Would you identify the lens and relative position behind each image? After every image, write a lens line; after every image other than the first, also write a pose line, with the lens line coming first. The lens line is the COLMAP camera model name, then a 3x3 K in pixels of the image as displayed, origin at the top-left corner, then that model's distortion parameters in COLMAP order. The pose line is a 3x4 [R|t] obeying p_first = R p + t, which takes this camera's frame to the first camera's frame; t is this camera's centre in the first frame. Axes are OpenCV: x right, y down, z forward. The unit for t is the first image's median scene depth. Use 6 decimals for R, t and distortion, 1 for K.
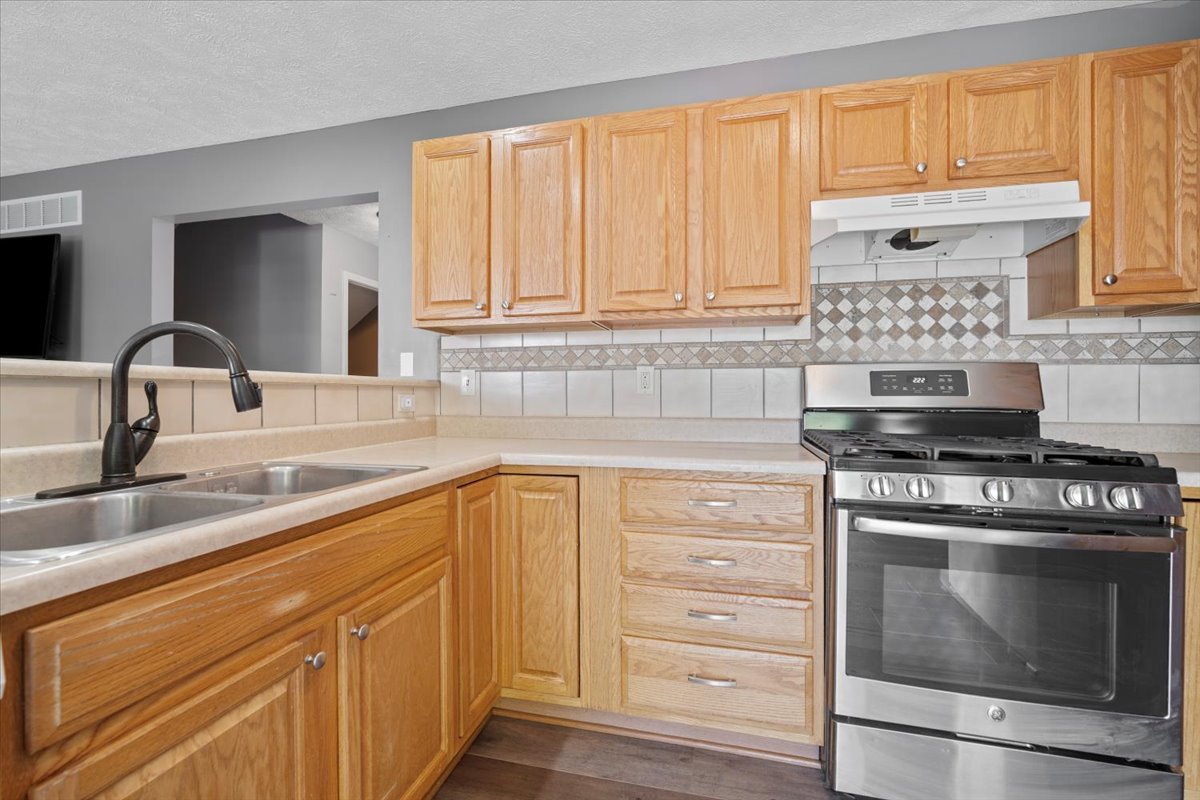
lens RADIAL K [[526.4, 0, 600.7], [0, 526.4, 395.2], [0, 0, 1]] dist [-0.014310, 0.004777]
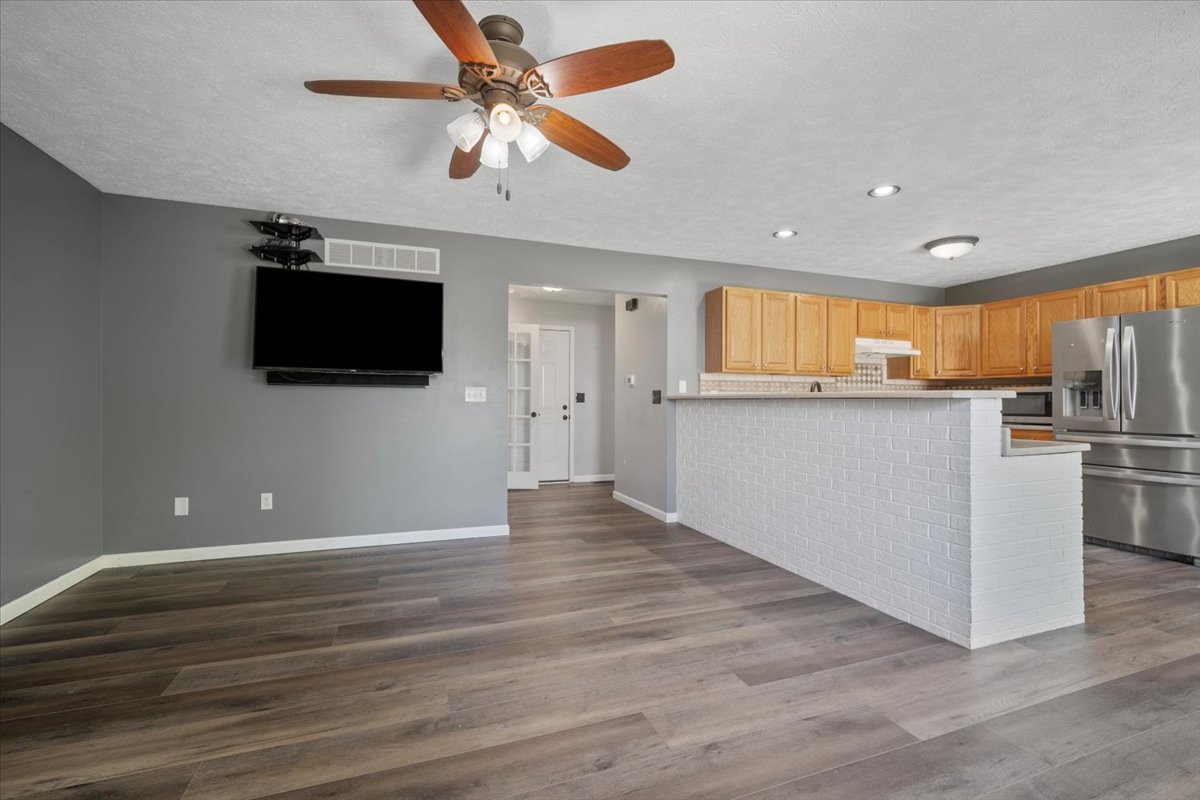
lens RADIAL K [[526.4, 0, 598.2], [0, 526.4, 398.8], [0, 0, 1]] dist [-0.014310, 0.004777]
pose [[0.821543, 0.008976, 0.570076, -2.335921], [-0.004171, 0.999944, -0.009733, 0.008411], [-0.570131, 0.005619, 0.821535, -0.567567]]
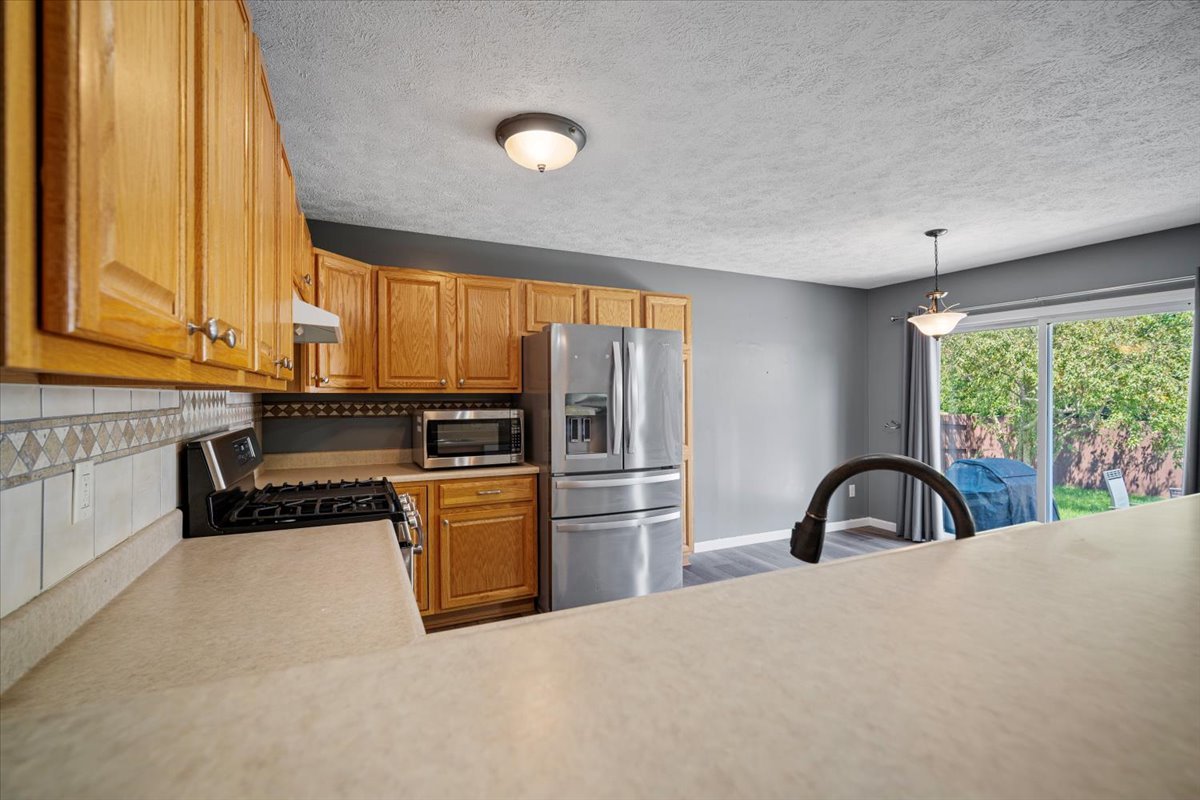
lens RADIAL K [[526.4, 0, 584.9], [0, 526.4, 391.9], [0, 0, 1]] dist [-0.014310, 0.004777]
pose [[-0.632256, -0.000639, 0.774759, -0.668058], [0.000665, 0.999999, 0.001368, -0.147534], [-0.774759, 0.001380, -0.632255, 1.166952]]
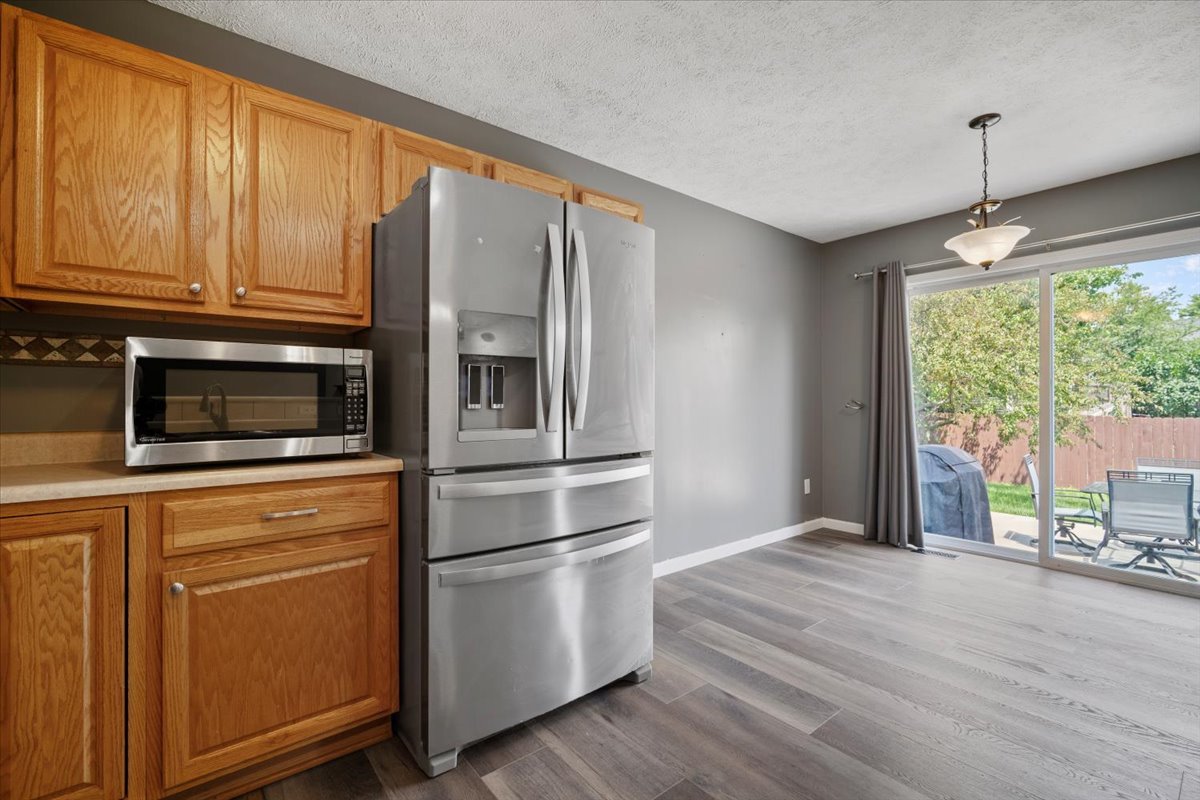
lens RADIAL K [[526.4, 0, 586.9], [0, 526.4, 390.6], [0, 0, 1]] dist [-0.014310, 0.004777]
pose [[-0.797223, 0.006241, 0.603653, -0.006886], [-0.001360, 0.999925, -0.012134, -0.001436], [-0.603684, -0.010495, -0.797155, 0.703653]]
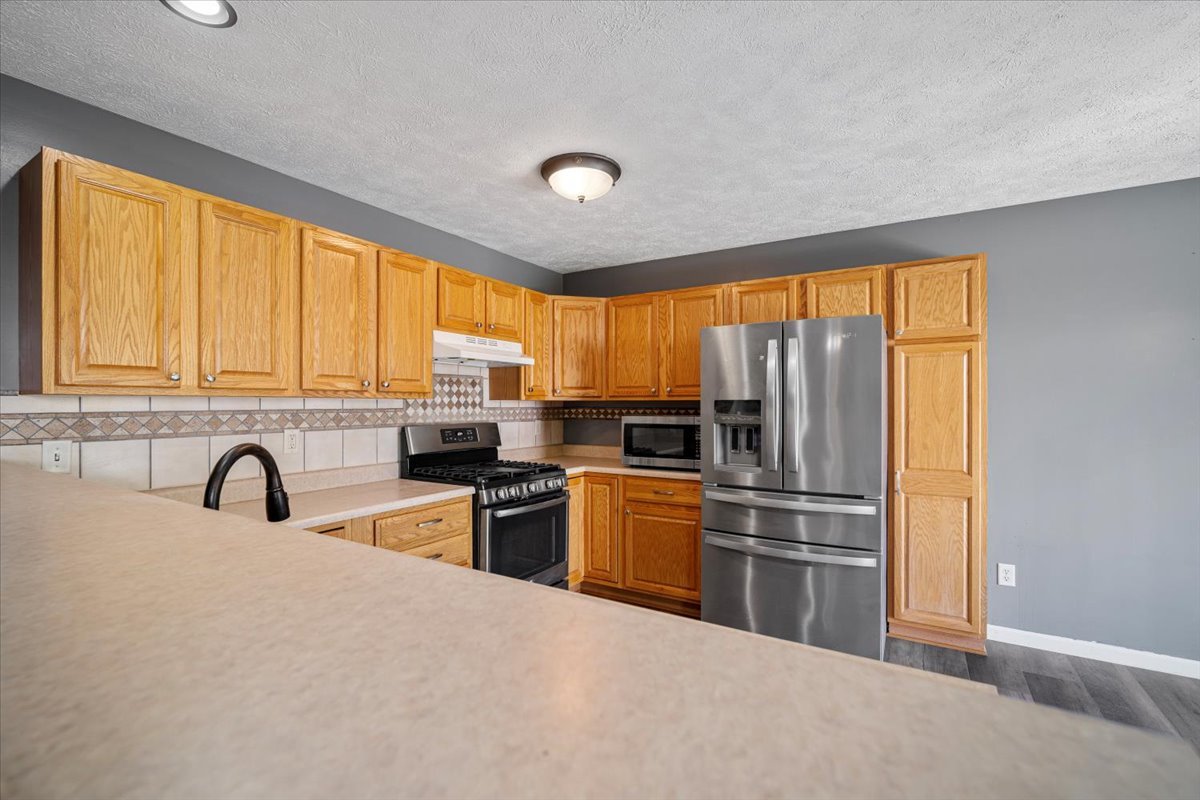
lens RADIAL K [[526.4, 0, 592.1], [0, 526.4, 405.1], [0, 0, 1]] dist [-0.014310, 0.004777]
pose [[0.298990, -0.004035, 0.954248, -0.967779], [0.002432, 0.999991, 0.003466, -0.131078], [-0.954253, 0.001284, 0.298997, 0.030580]]
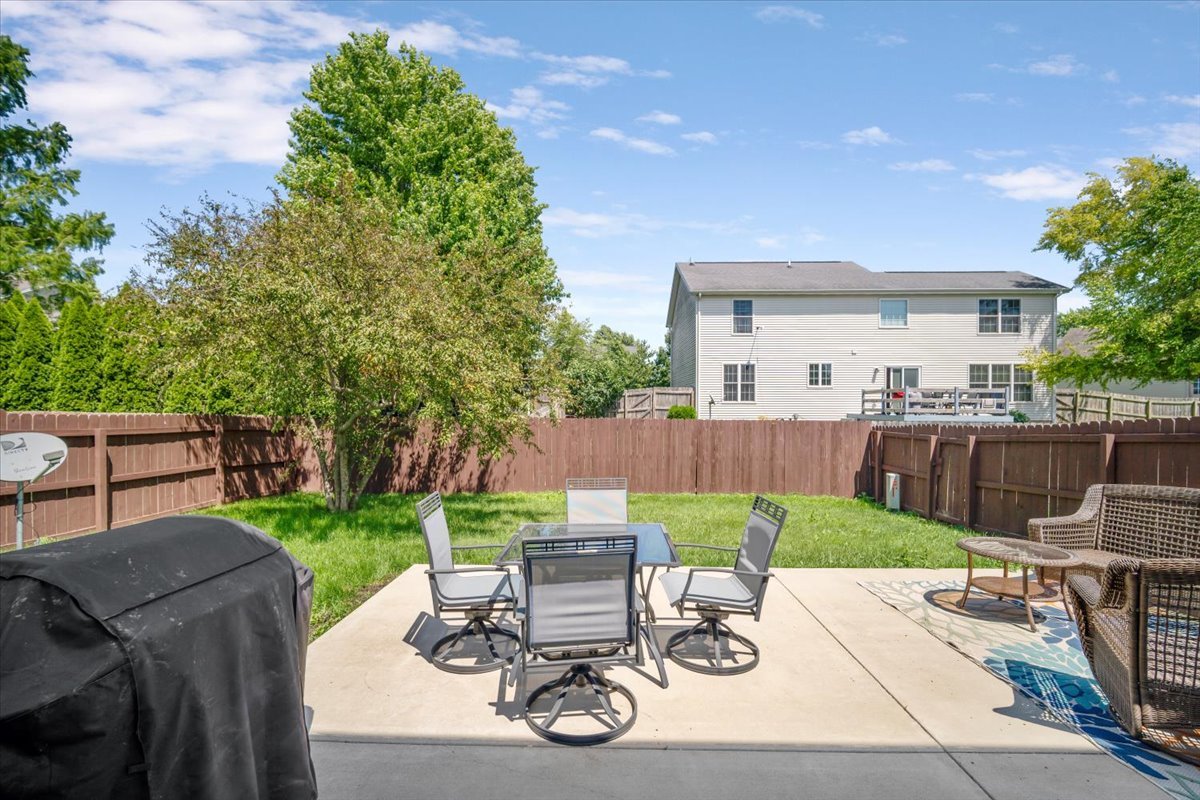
lens RADIAL K [[526.4, 0, 602.2], [0, 526.4, 403.3], [0, 0, 1]] dist [-0.014310, 0.004777]
pose [[-0.974108, -0.001683, -0.226076, -0.395131], [-0.001605, 0.999999, -0.000532, 0.033044], [0.226077, -0.000156, -0.974109, -1.591808]]
